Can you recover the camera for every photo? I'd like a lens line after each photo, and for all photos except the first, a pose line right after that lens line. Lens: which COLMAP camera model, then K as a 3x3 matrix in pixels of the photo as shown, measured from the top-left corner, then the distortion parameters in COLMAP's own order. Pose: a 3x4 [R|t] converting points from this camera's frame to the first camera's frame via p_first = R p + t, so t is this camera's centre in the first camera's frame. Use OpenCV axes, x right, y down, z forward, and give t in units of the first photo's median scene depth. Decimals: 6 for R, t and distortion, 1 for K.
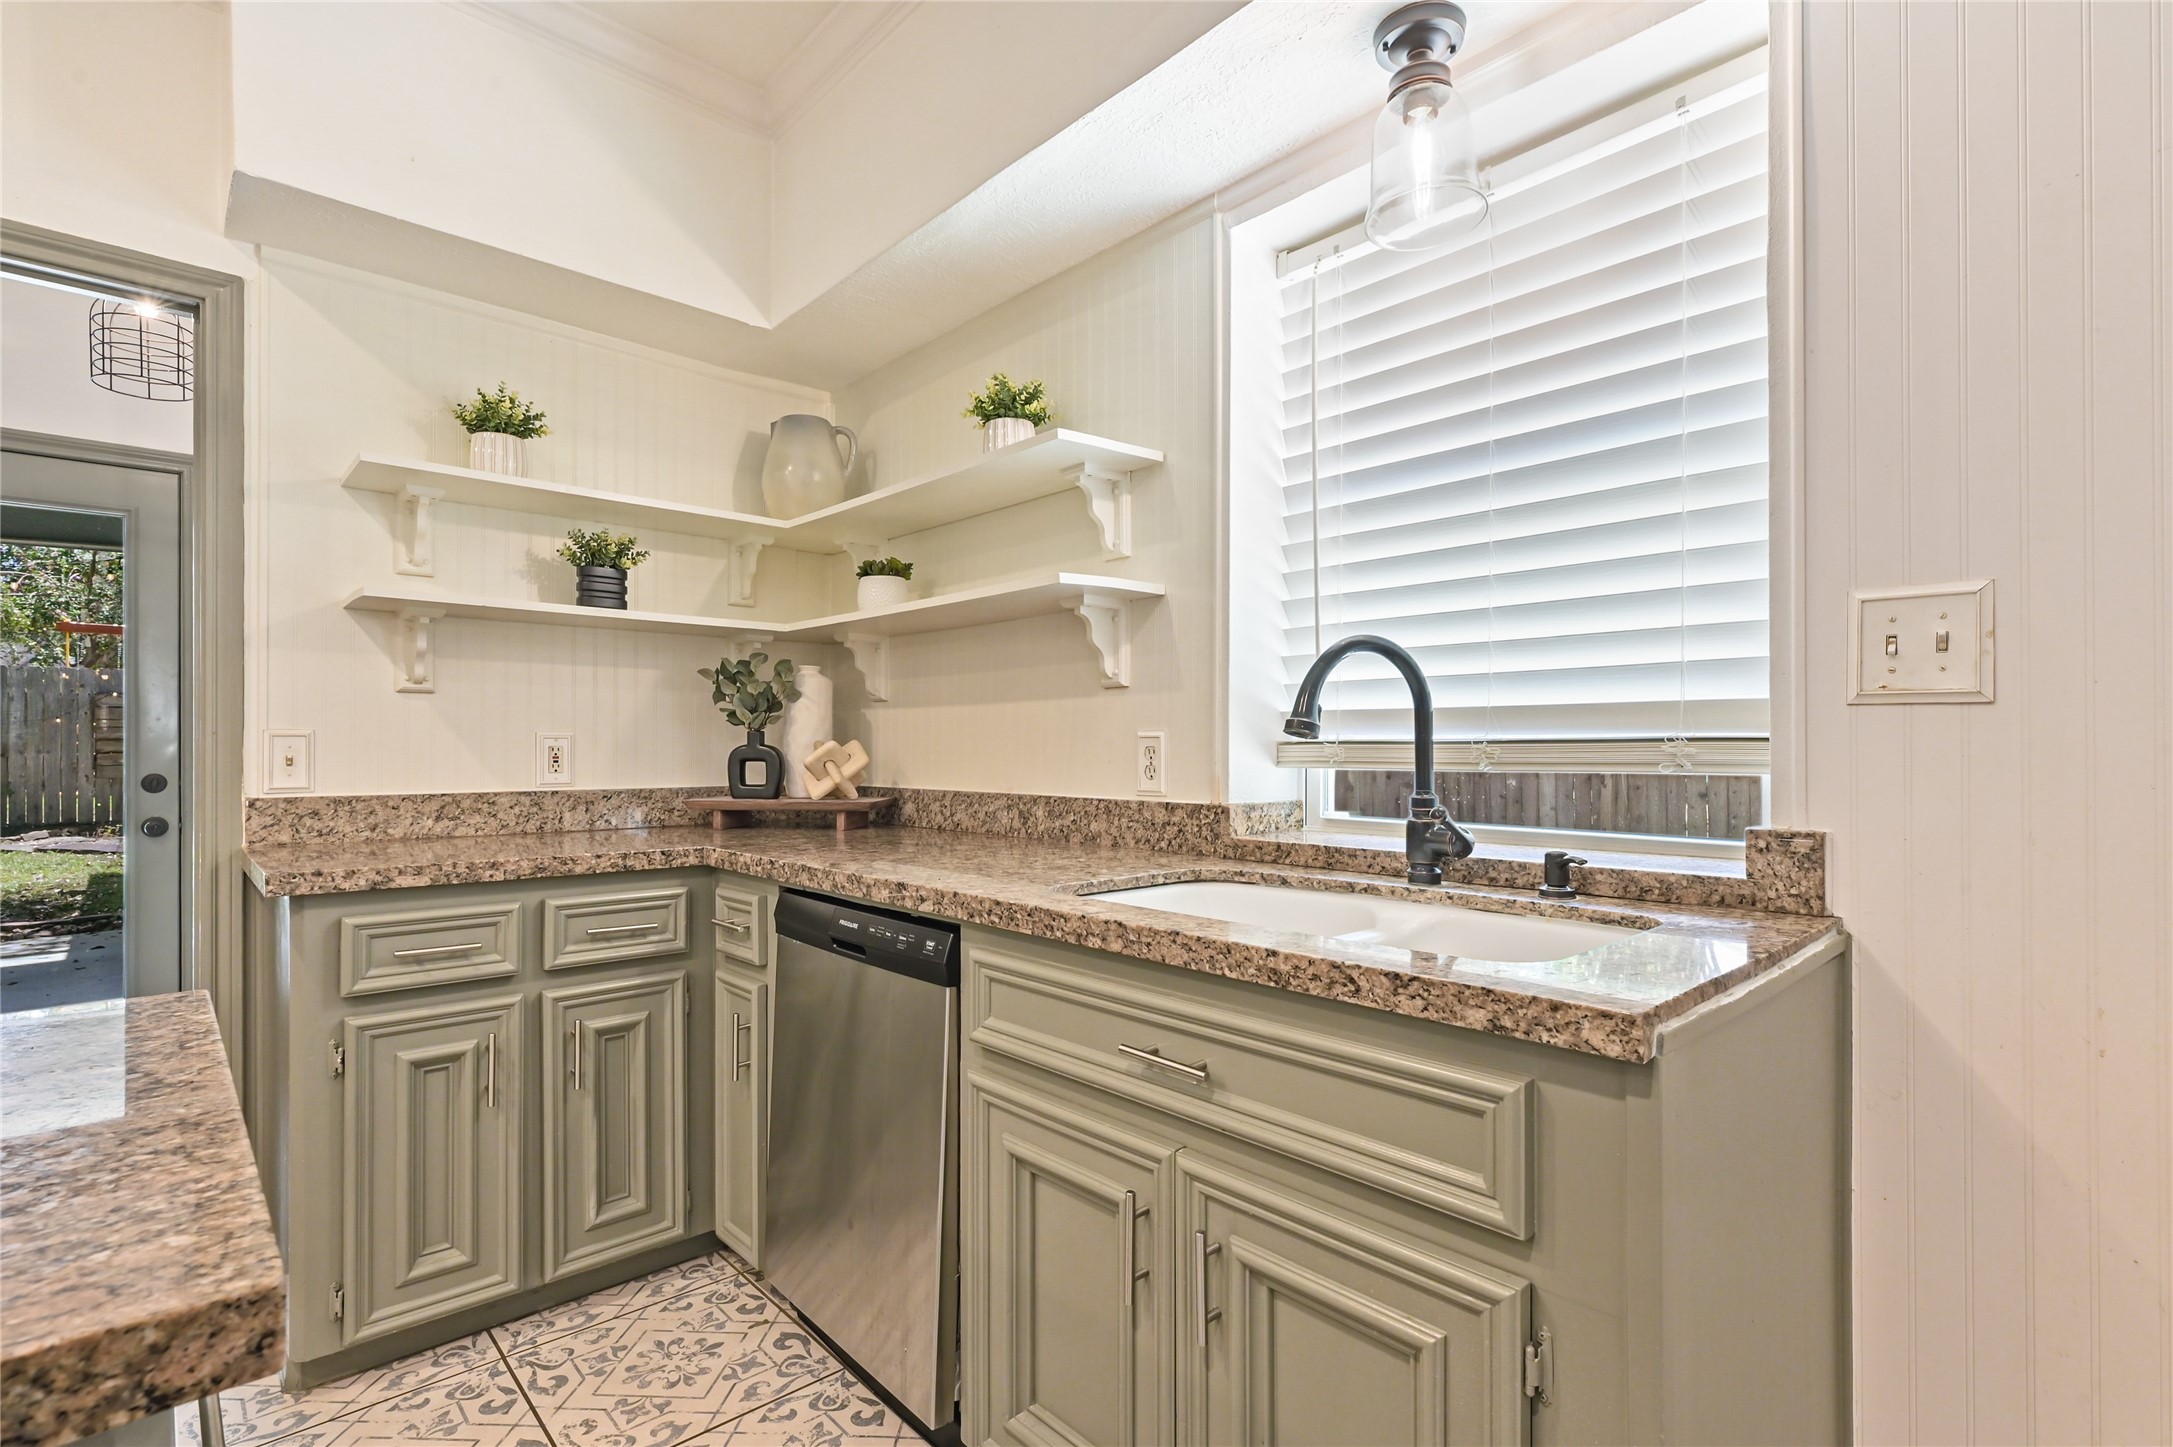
lens RADIAL K [[928.7, 0, 1132.3], [0, 928.7, 758.9], [0, 0, 1]] dist [-0.050667, -0.000056]
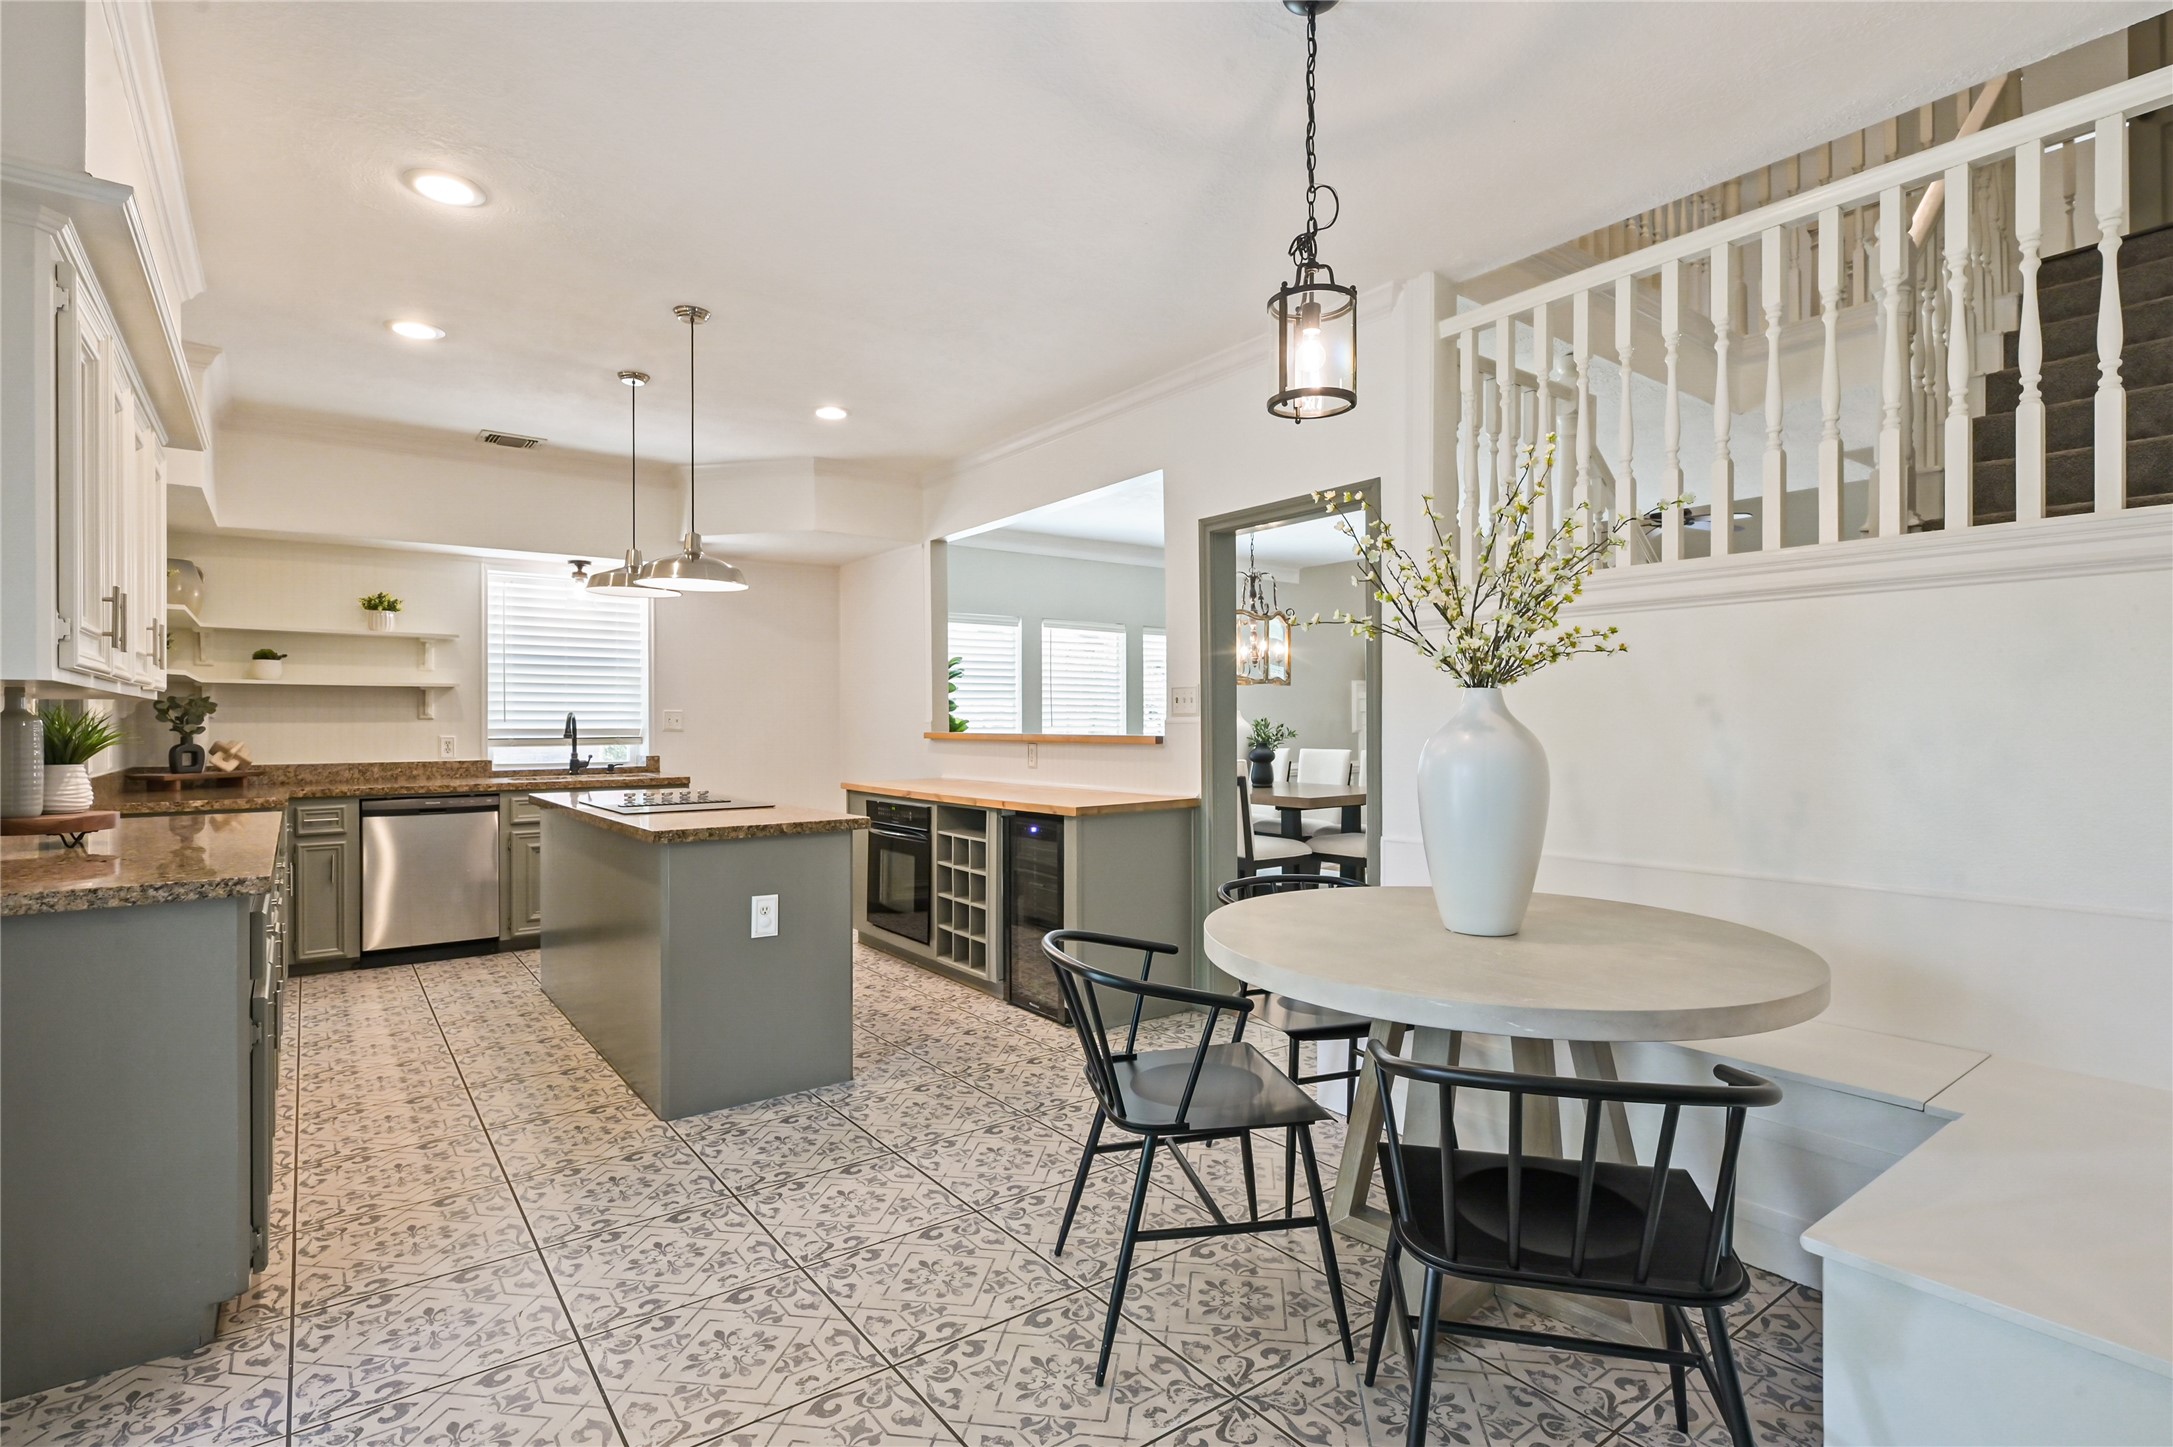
lens RADIAL K [[1044.7, 0, 1086.5], [0, 1044.7, 723.5], [0, 0, 1]] dist [0.000958, 0.001027]
pose [[0.158065, -0.002436, 0.987426, -2.461781], [0.010787, 0.999942, 0.000740, -0.043069], [-0.987370, 0.010534, 0.158082, -1.229224]]
